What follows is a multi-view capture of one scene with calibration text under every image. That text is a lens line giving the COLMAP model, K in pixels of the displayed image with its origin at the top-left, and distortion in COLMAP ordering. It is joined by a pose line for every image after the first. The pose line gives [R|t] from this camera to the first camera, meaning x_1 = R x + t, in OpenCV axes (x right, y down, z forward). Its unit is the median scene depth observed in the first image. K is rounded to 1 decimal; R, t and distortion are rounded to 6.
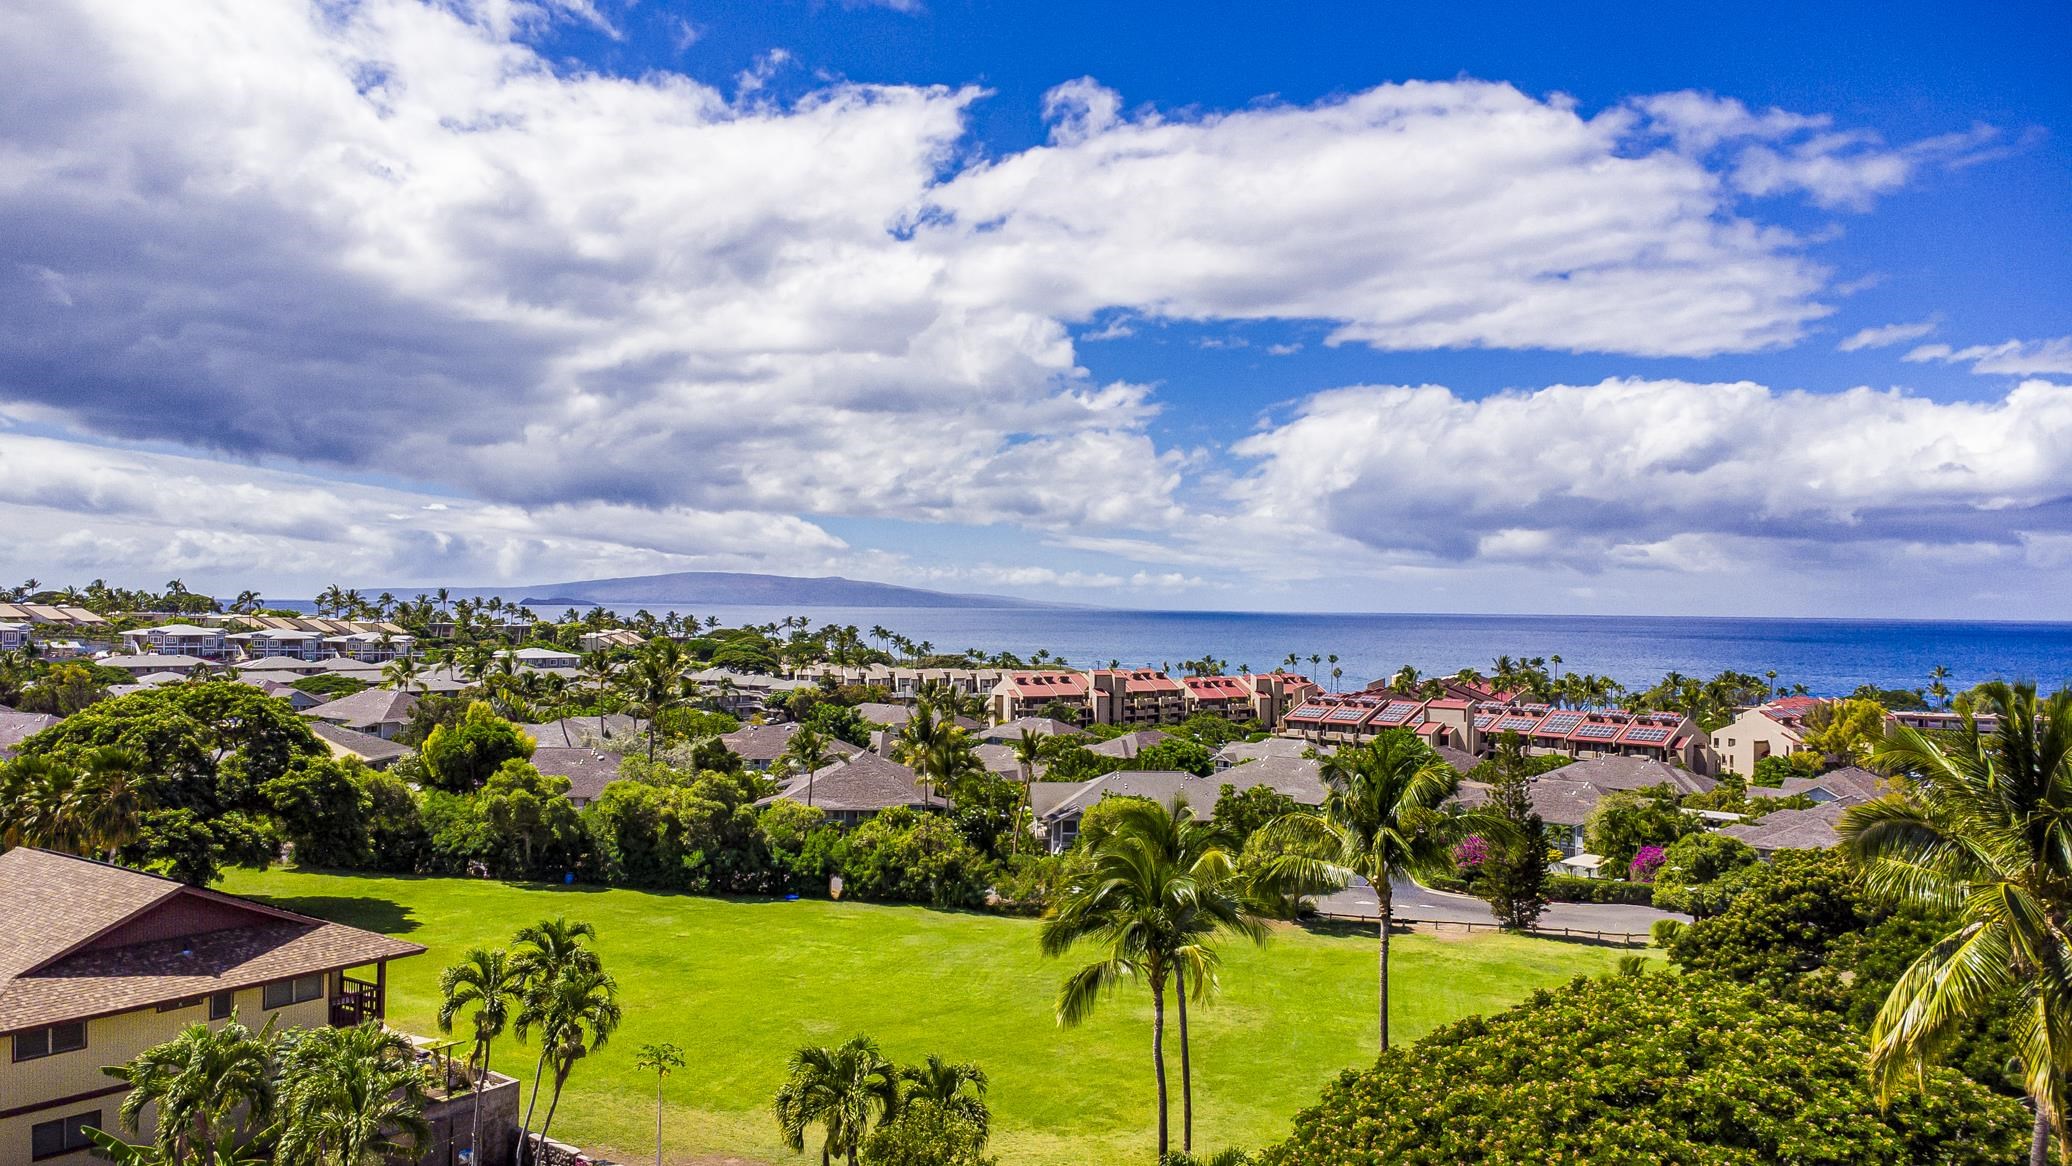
lens RADIAL K [[1454.0, 0, 1036.0], [0, 1454.0, 583.0], [0, 0, 1]] dist [0.005698, -0.001089]
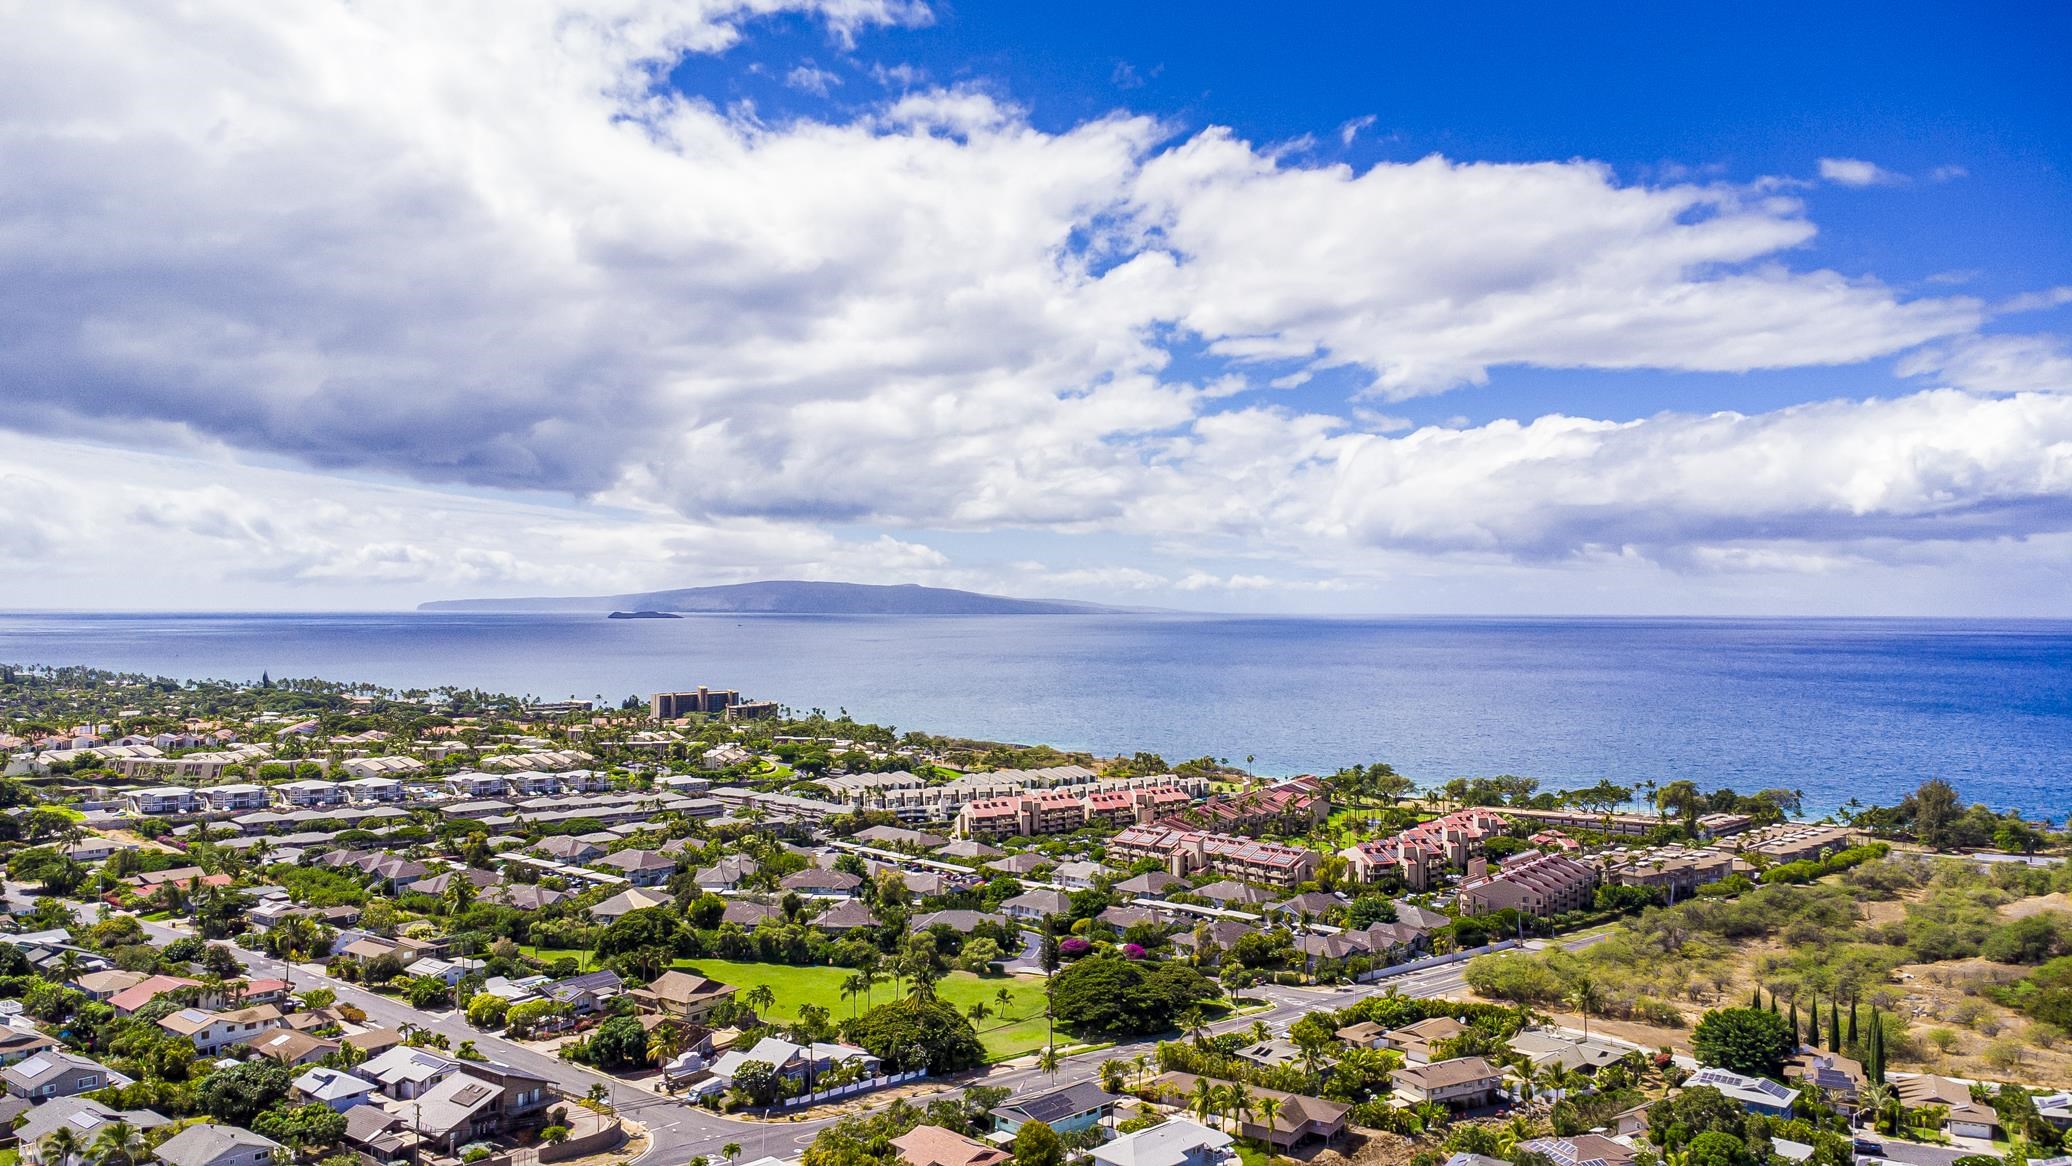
lens RADIAL K [[1454.0, 0, 1036.0], [0, 1454.0, 583.0], [0, 0, 1]] dist [0.005698, -0.001089]
pose [[0.998600, -0.008639, -0.052188, 0.320617], [0.008607, 0.999963, -0.000839, -0.403690], [0.052194, 0.000389, 0.998637, -1.412908]]
